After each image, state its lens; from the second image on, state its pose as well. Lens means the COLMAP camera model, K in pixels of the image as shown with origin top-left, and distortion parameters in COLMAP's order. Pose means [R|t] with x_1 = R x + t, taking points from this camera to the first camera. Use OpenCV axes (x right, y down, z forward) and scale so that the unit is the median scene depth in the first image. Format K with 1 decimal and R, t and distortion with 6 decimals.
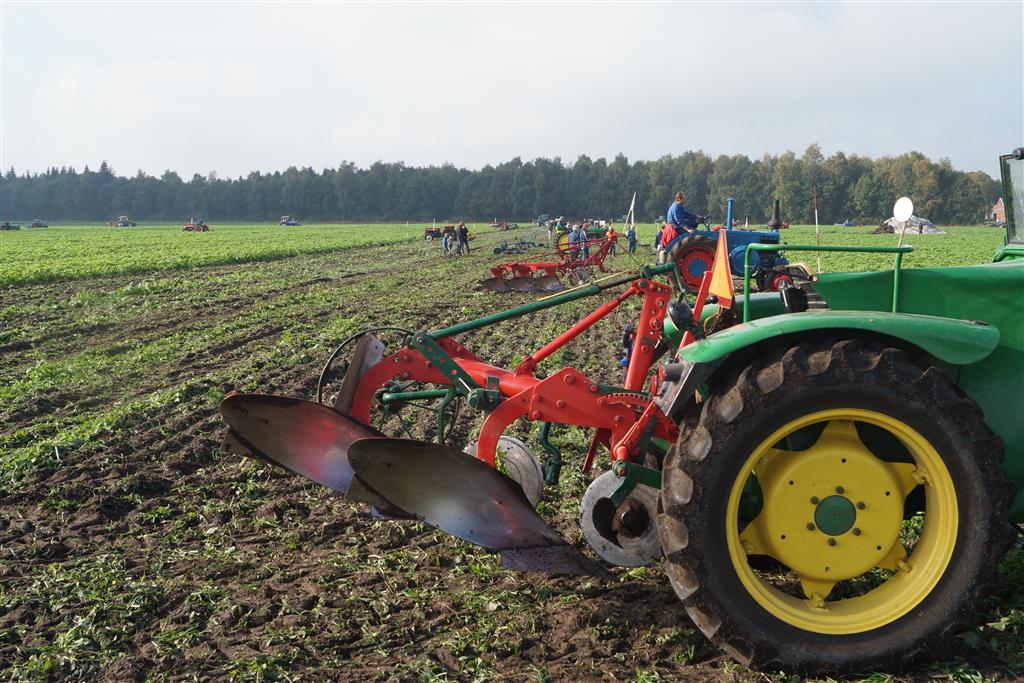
lens RADIAL K [[1124.7, 0, 512.6], [0, 1124.7, 344.3], [0, 0, 1]] dist [-0.079221, 0.000000]
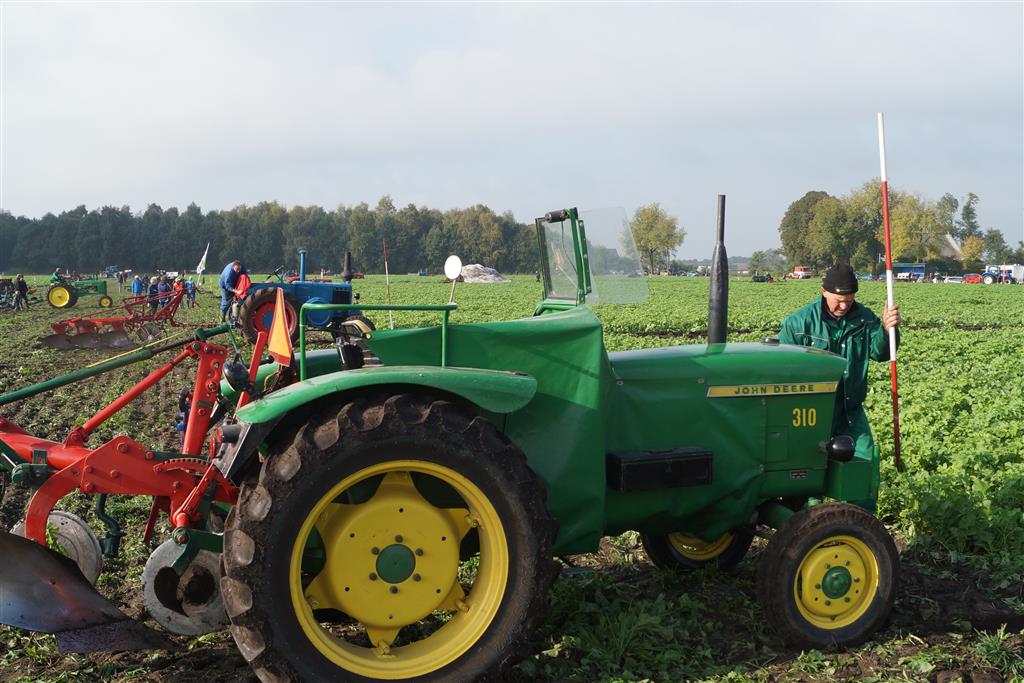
lens RADIAL K [[1124.7, 0, 520.7], [0, 1124.7, 347.8], [0, 0, 1]] dist [-0.079221, 0.000000]
pose [[0.929366, -0.025626, 0.368270, 0.015419], [0.040729, 0.998615, -0.033295, -0.006492], [-0.366907, 0.045942, 0.929122, -0.017256]]
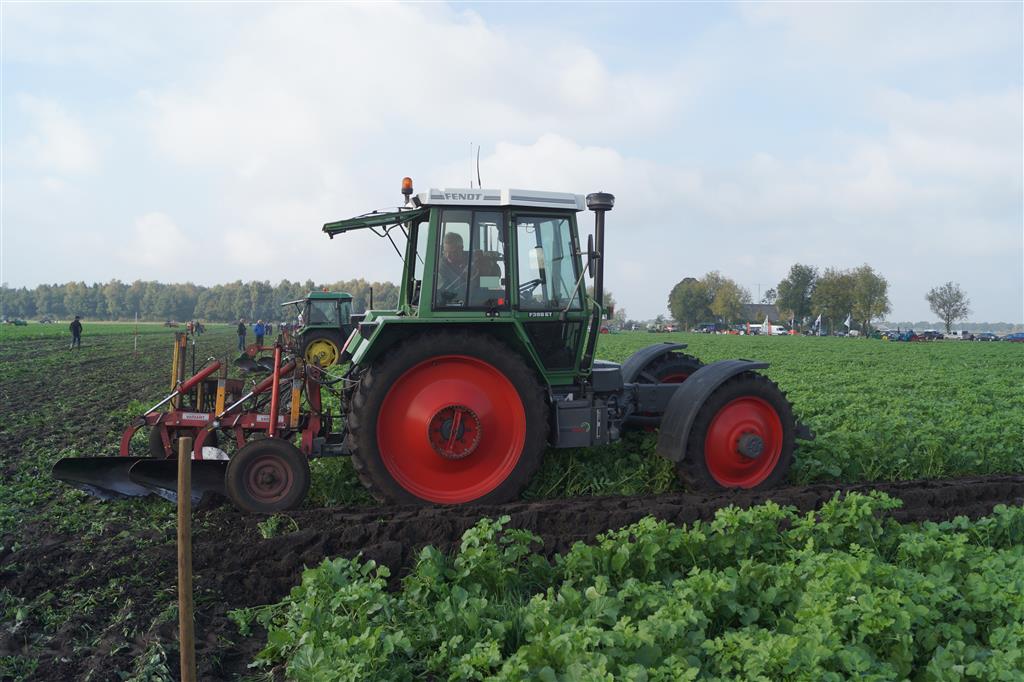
lens RADIAL K [[880.7, 0, 513.2], [0, 880.7, 341.5], [0, 0, 1]] dist [-0.080434, -0.003137]
pose [[0.952775, 0.006459, 0.303609, -0.022296], [0.021015, 0.995975, -0.087136, 0.548887], [-0.302949, 0.089401, 0.948804, -4.861917]]
